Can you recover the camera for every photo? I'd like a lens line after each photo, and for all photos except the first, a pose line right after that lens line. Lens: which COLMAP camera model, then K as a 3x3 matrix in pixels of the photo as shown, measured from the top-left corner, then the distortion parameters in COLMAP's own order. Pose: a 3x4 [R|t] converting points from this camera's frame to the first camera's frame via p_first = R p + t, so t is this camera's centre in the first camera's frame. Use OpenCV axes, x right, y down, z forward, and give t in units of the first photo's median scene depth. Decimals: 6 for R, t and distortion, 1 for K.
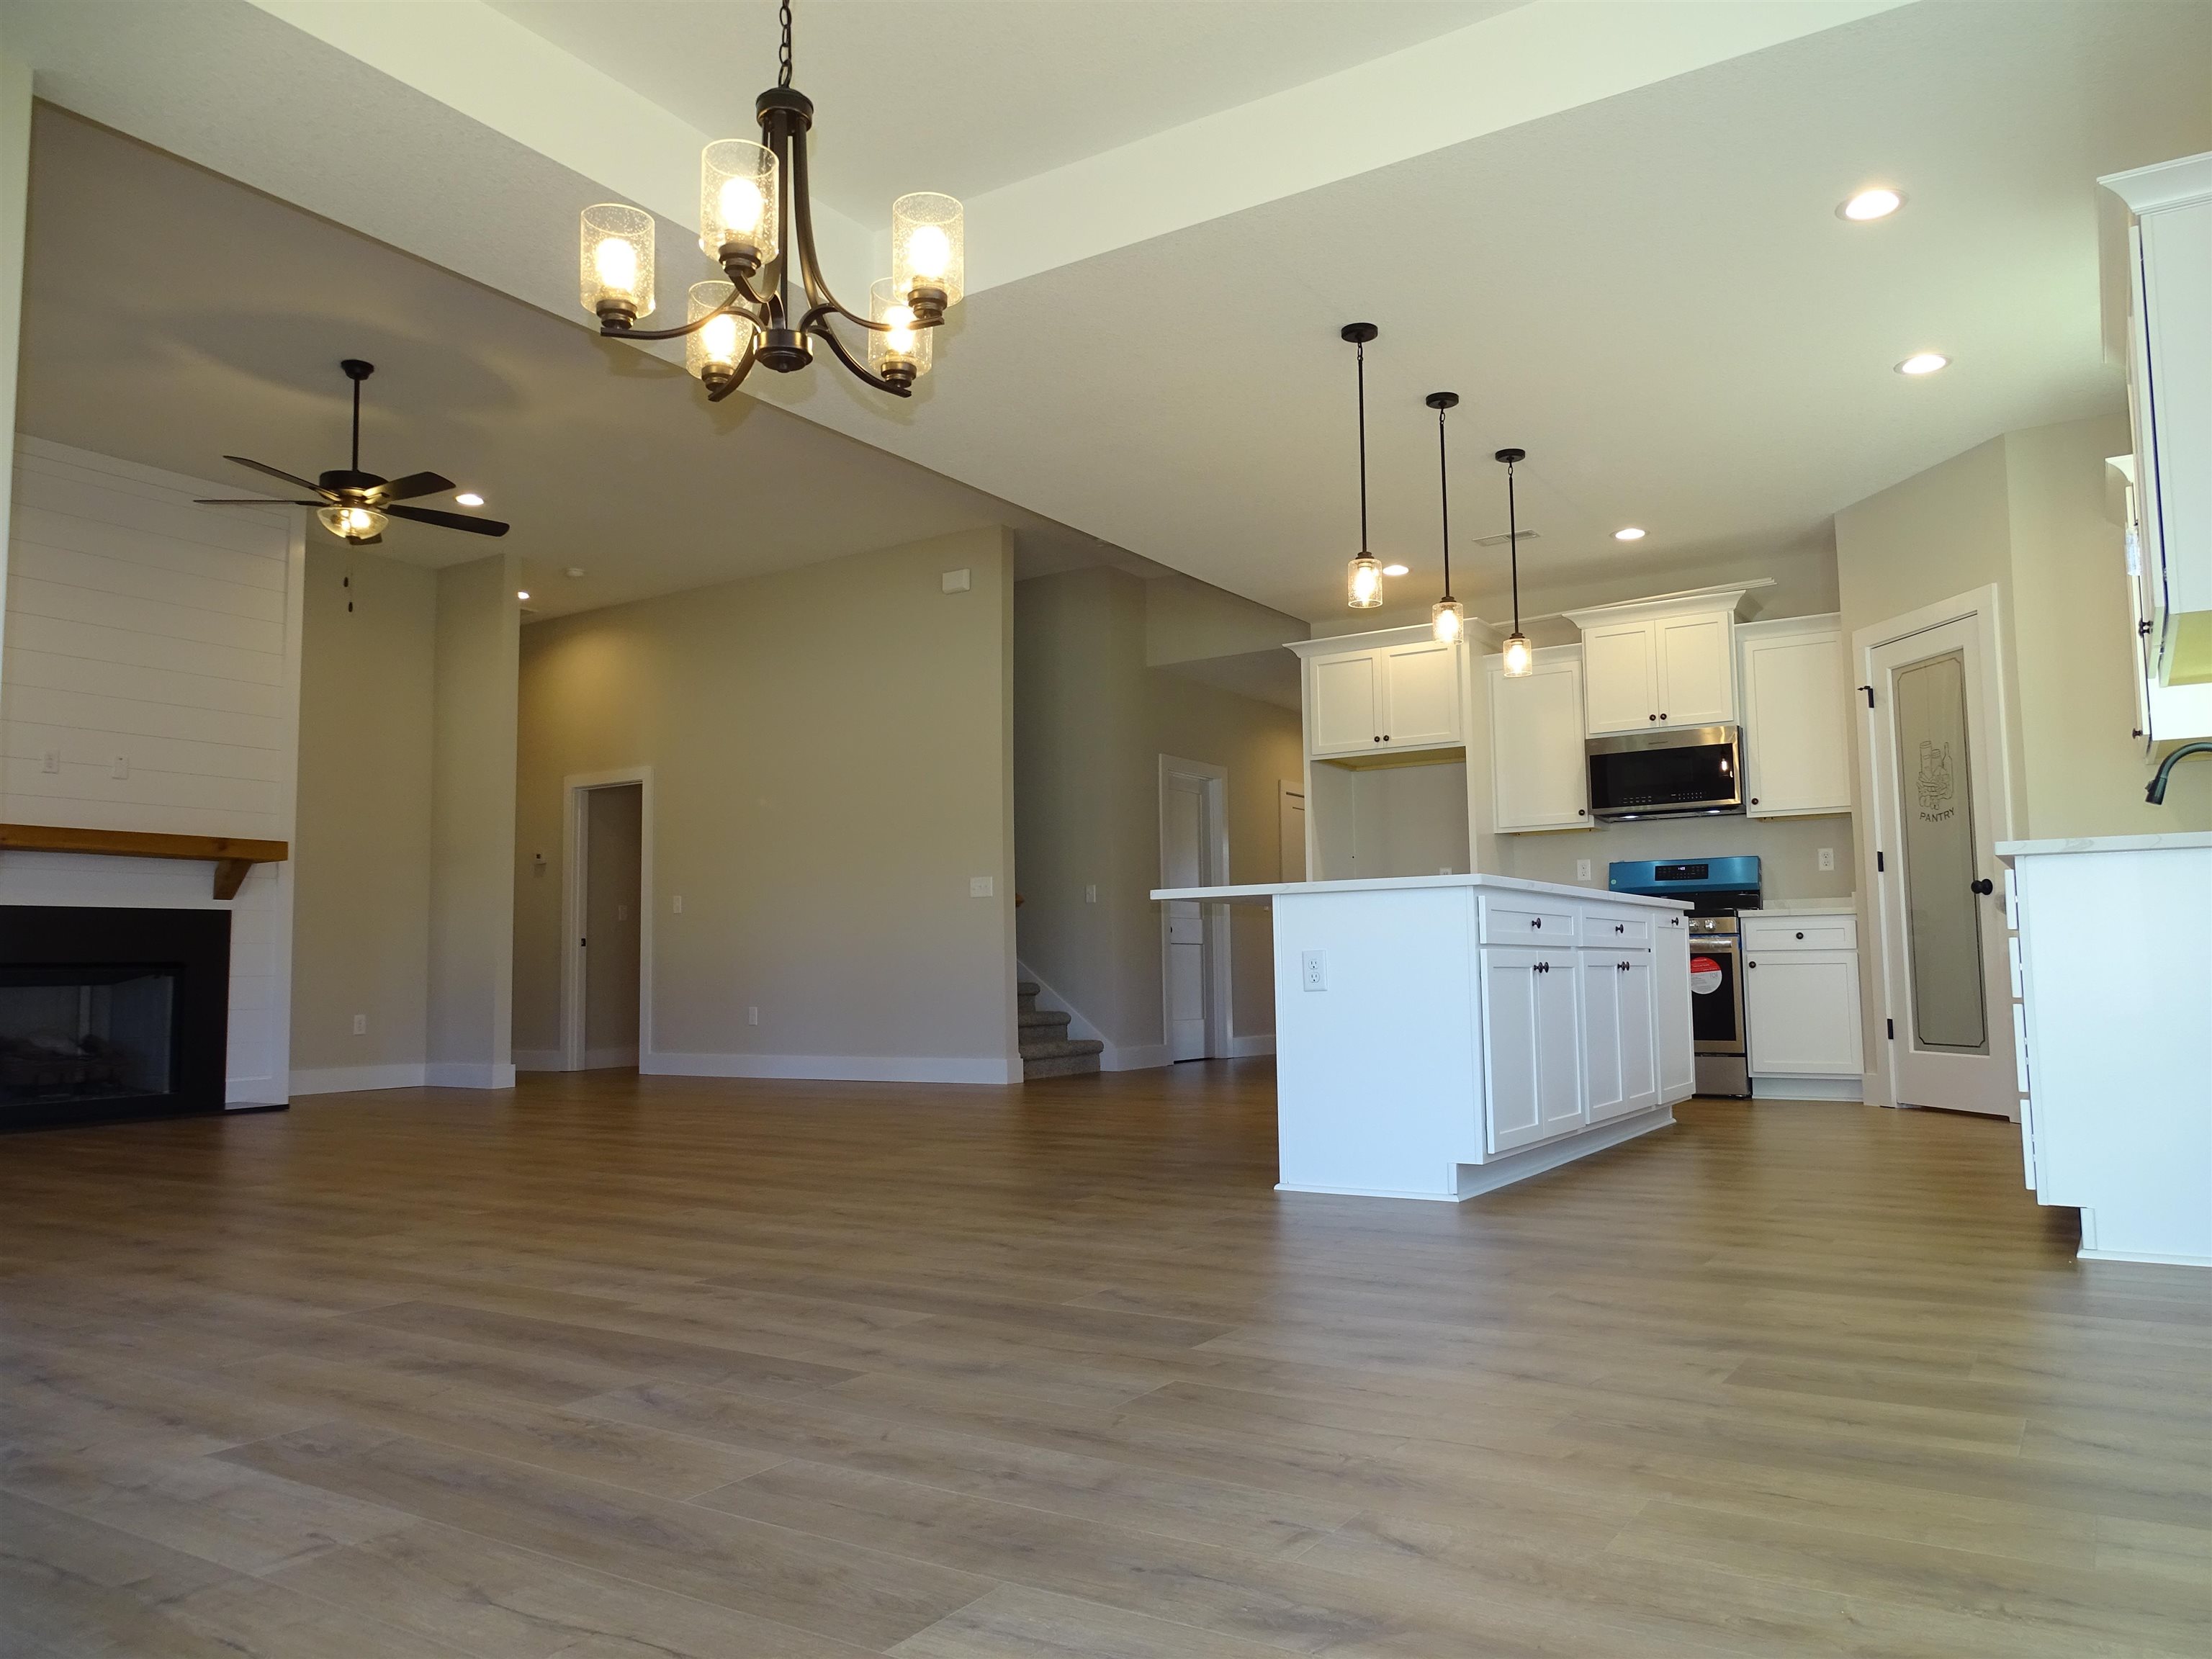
lens RADIAL K [[1548.9, 0, 1110.2], [0, 1548.9, 815.2], [0, 0, 1]] dist [-0.001070, 0.000272]
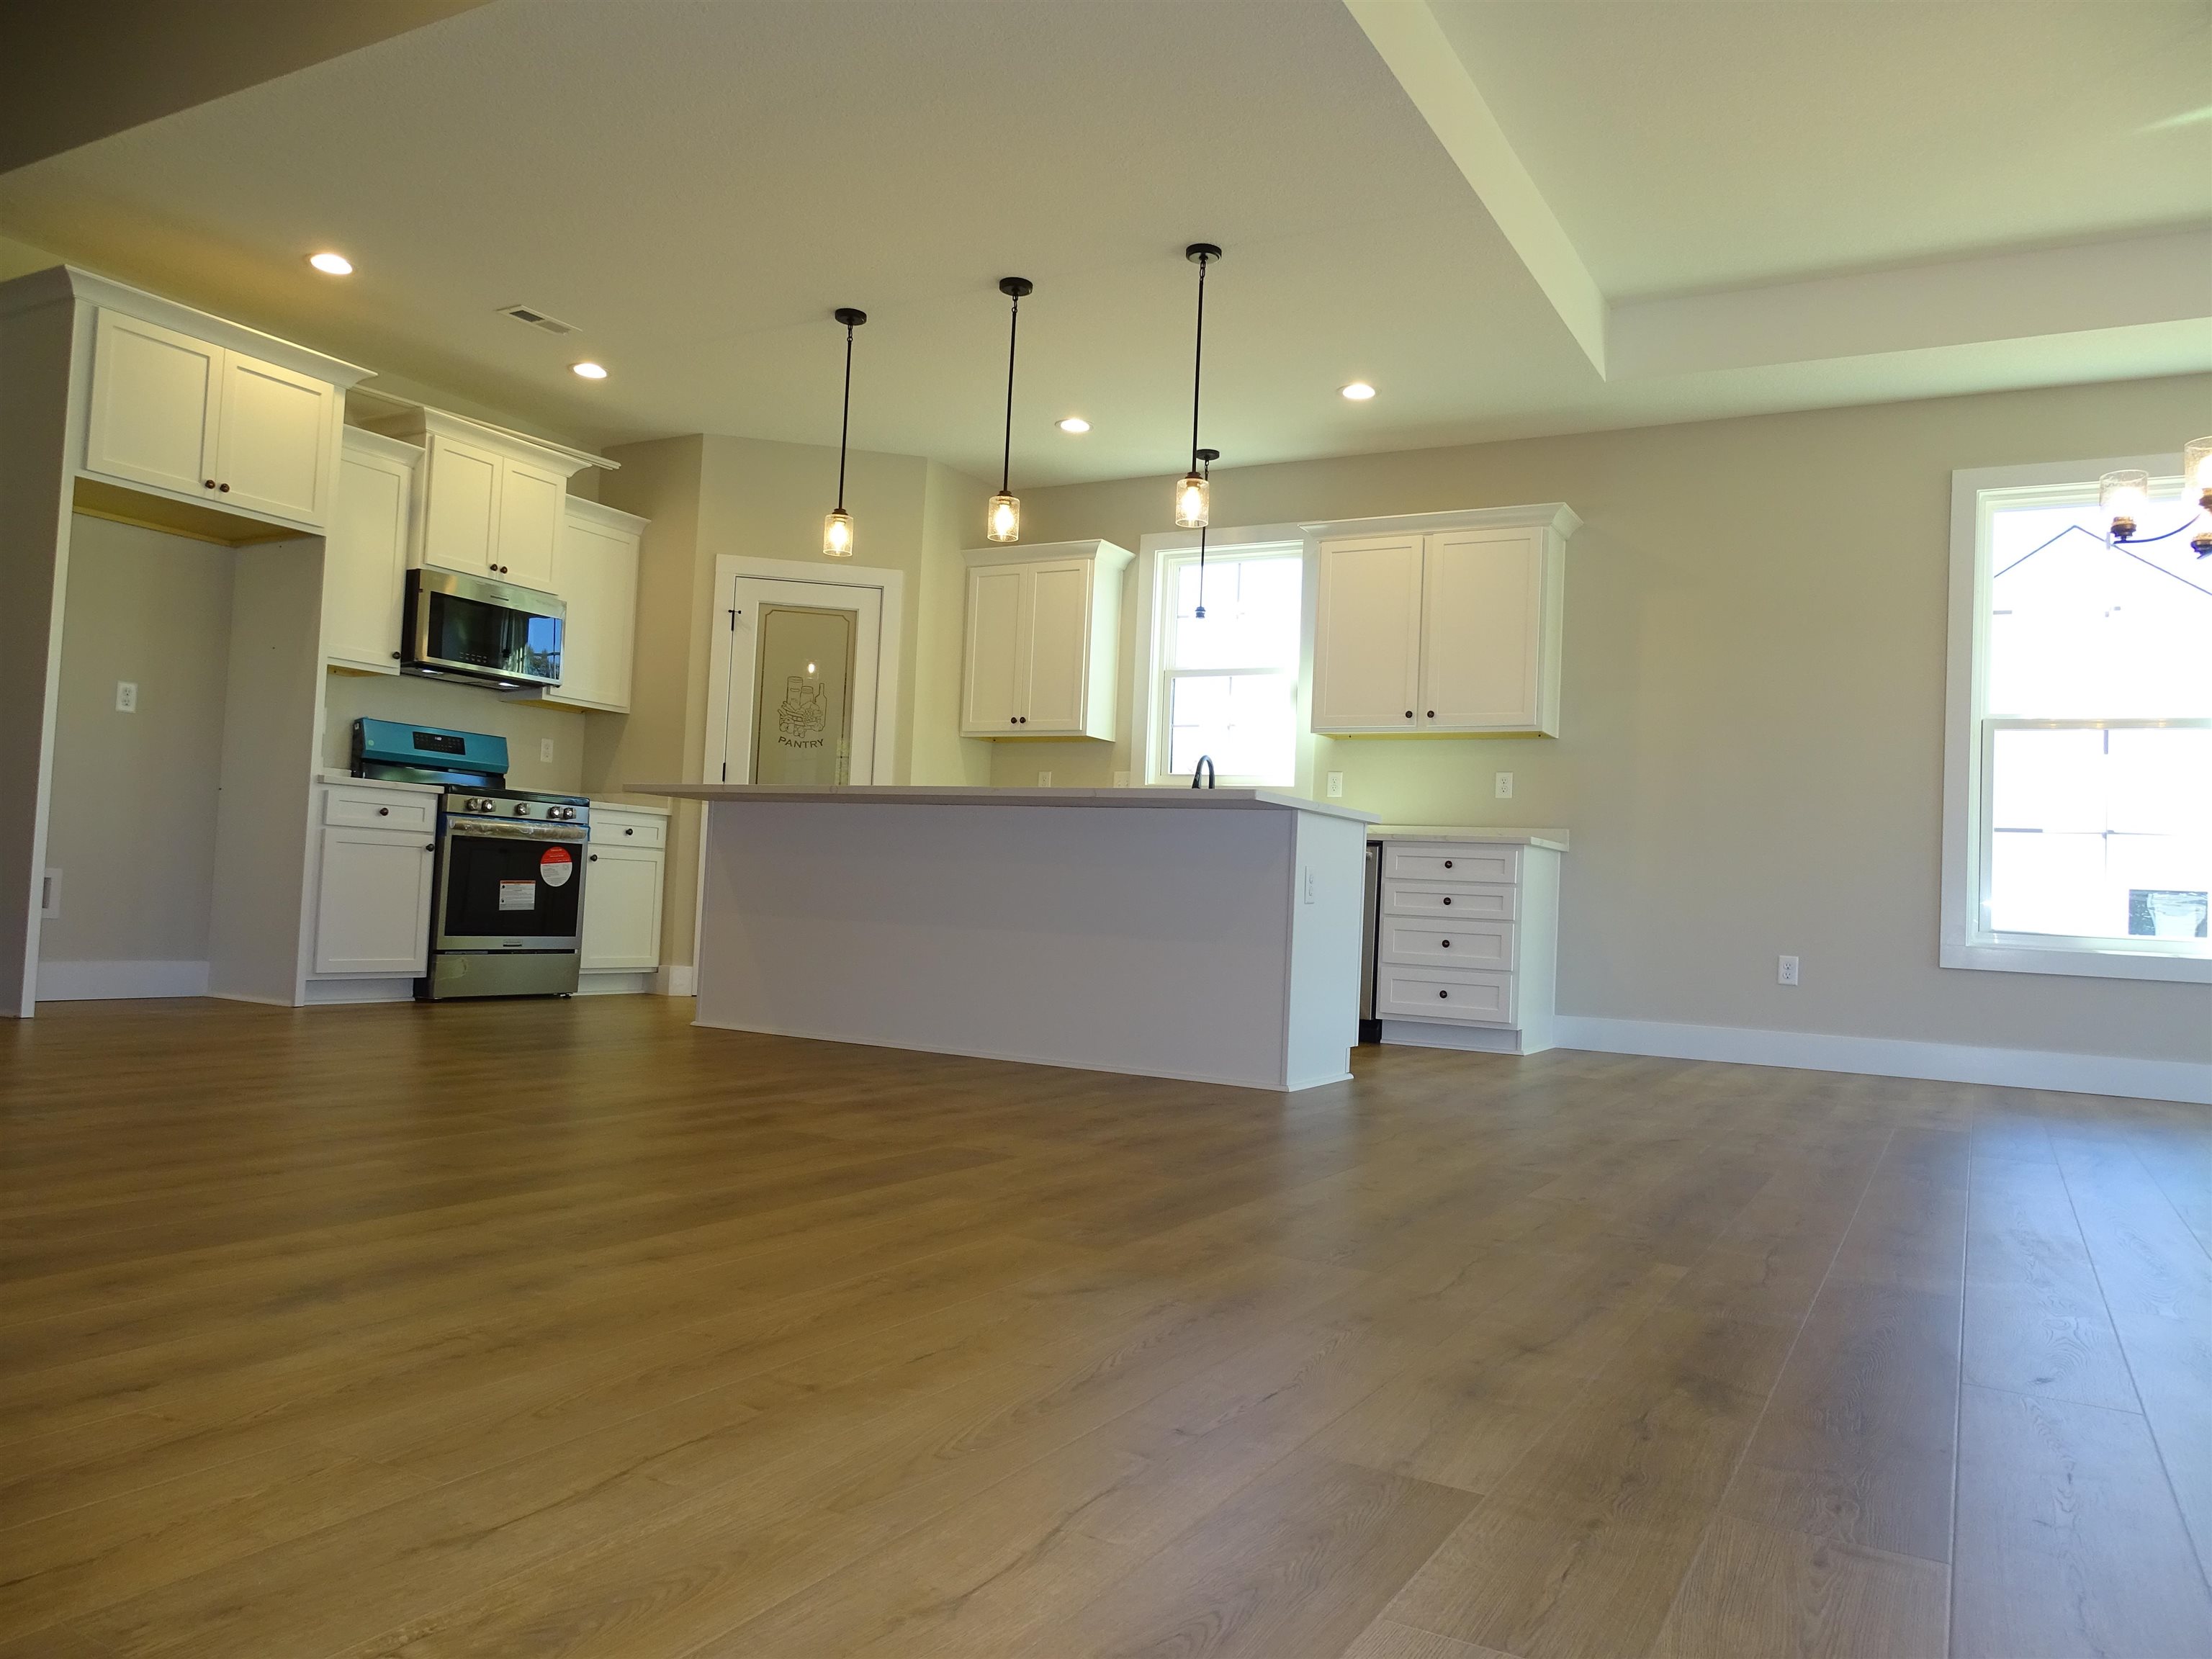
lens RADIAL K [[1574.2, 0, 1106.0], [0, 1574.2, 829.5], [0, 0, 1]] dist [-0.009441, -0.007774]
pose [[-0.057426, 0.052776, 0.996954, -0.585060], [-0.148586, 0.987028, -0.060809, 0.091664], [-0.987231, -0.151625, -0.048839, 0.739165]]
